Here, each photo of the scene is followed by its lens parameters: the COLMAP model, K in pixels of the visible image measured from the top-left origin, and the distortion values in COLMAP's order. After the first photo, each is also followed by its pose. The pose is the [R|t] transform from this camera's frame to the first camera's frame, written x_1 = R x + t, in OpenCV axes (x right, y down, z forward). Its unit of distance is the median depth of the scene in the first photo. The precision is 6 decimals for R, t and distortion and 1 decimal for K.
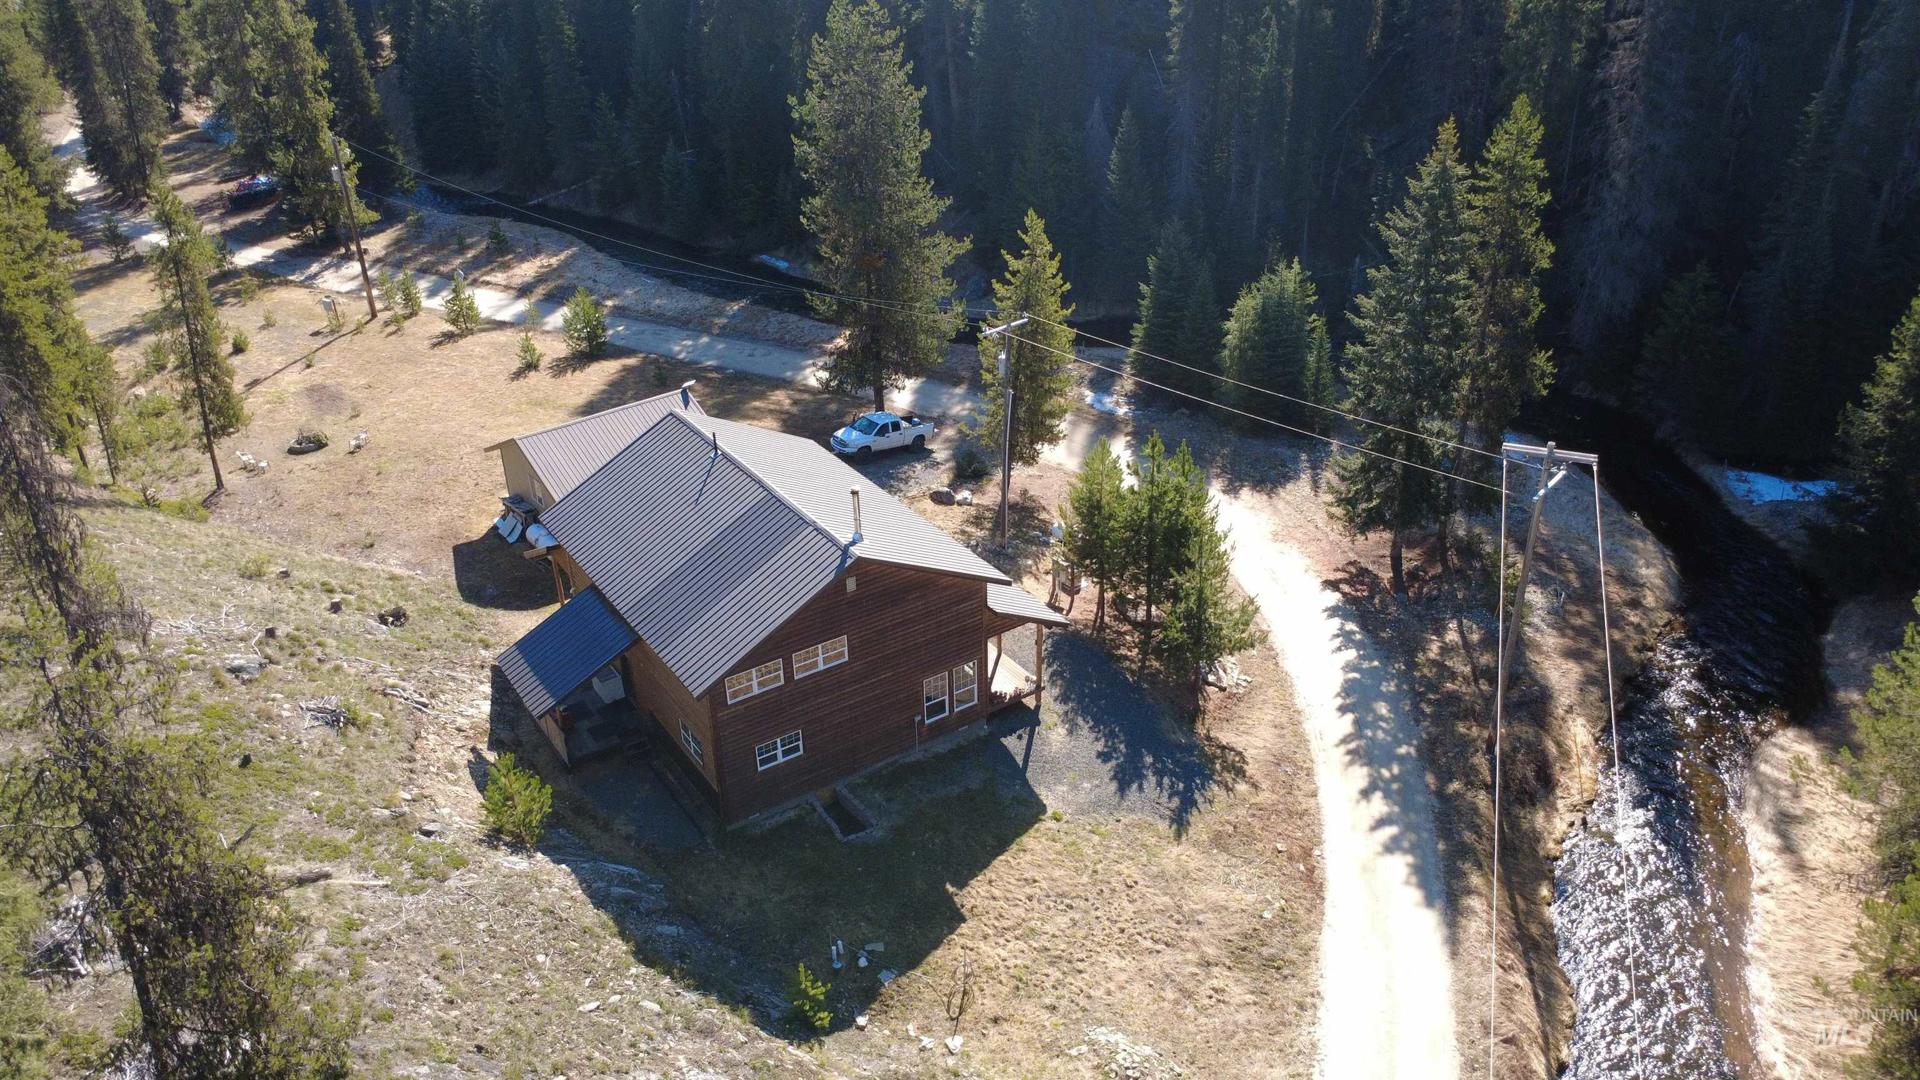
lens RADIAL K [[1392.3, 0, 960.0], [0, 1392.3, 540.0], [0, 0, 1]] dist [-0.001944, 0.002817]
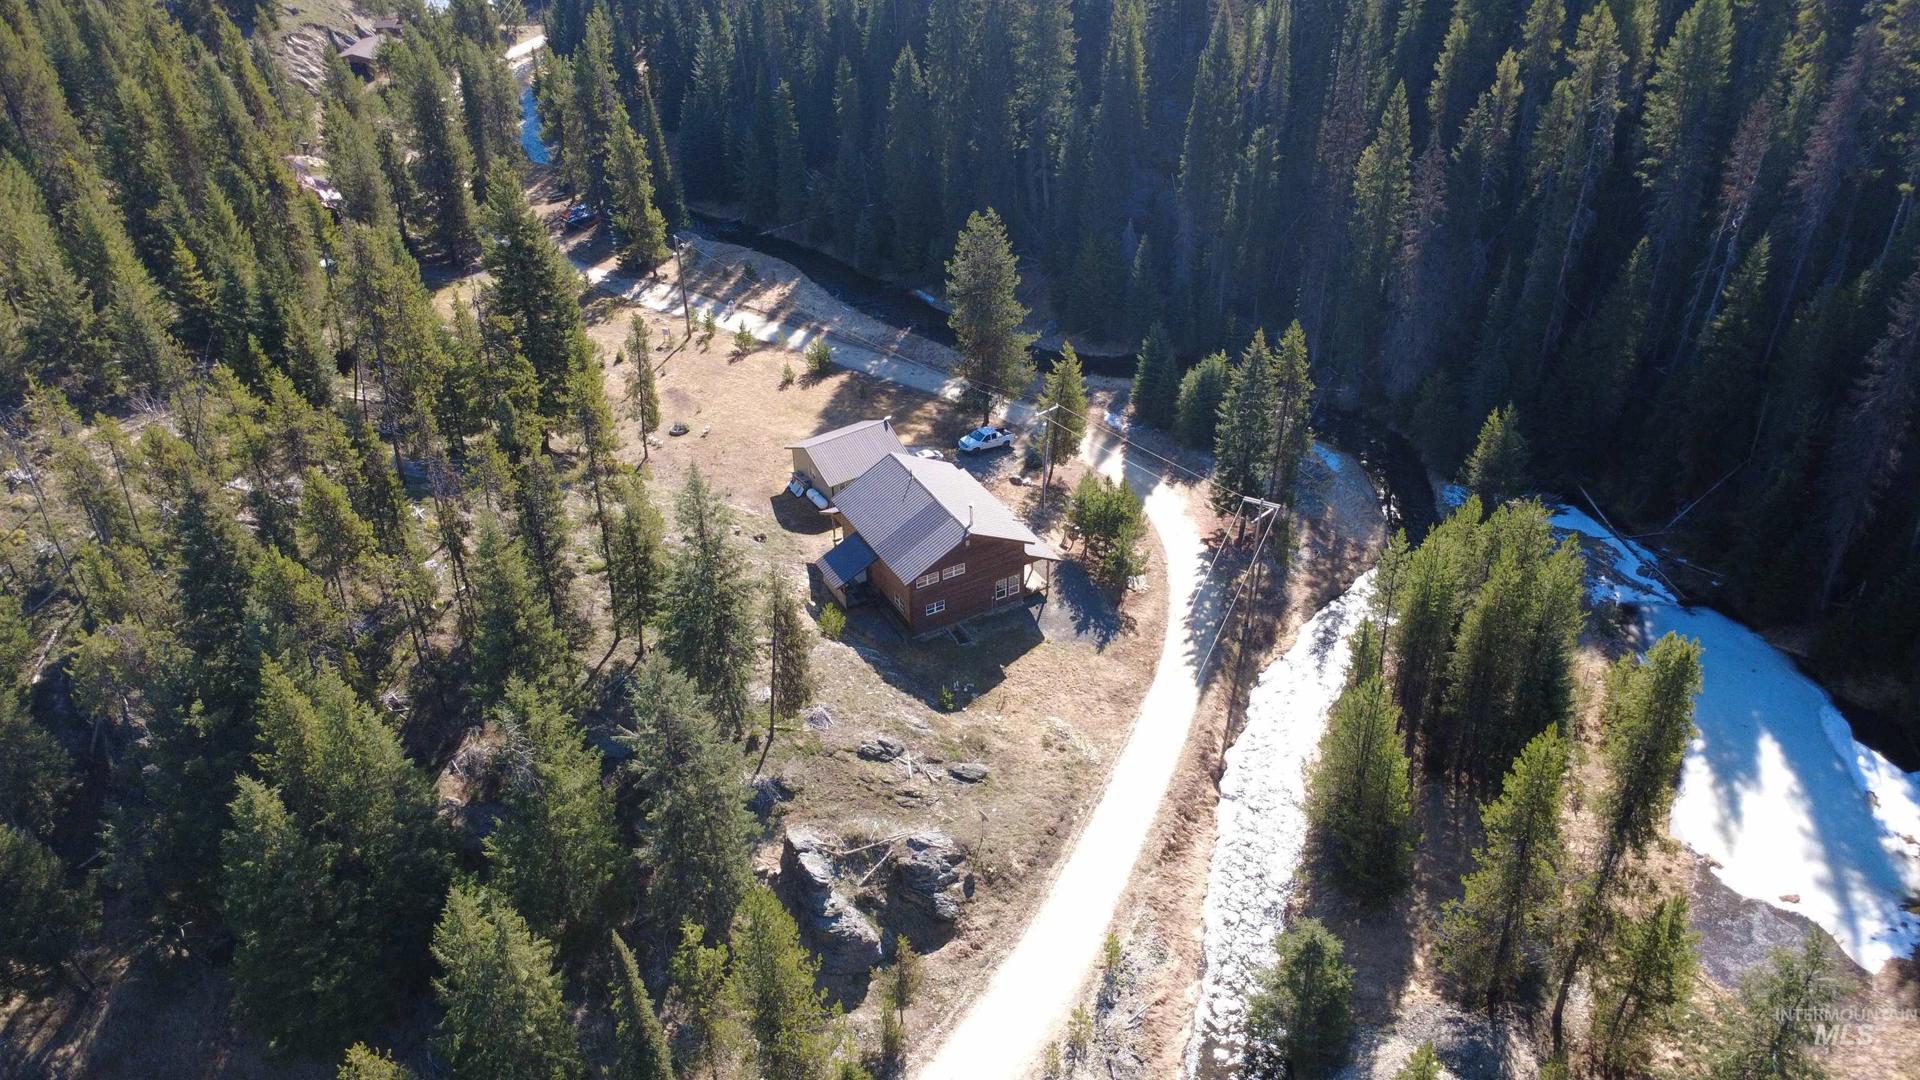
lens RADIAL K [[1392.3, 0, 960.0], [0, 1392.3, 540.0], [0, 0, 1]] dist [-0.001944, 0.002817]
pose [[0.995762, 0.052945, -0.075196, 0.070802], [-0.045223, 0.993865, 0.100929, -0.167912], [0.080079, -0.097101, 0.992048, -1.096613]]
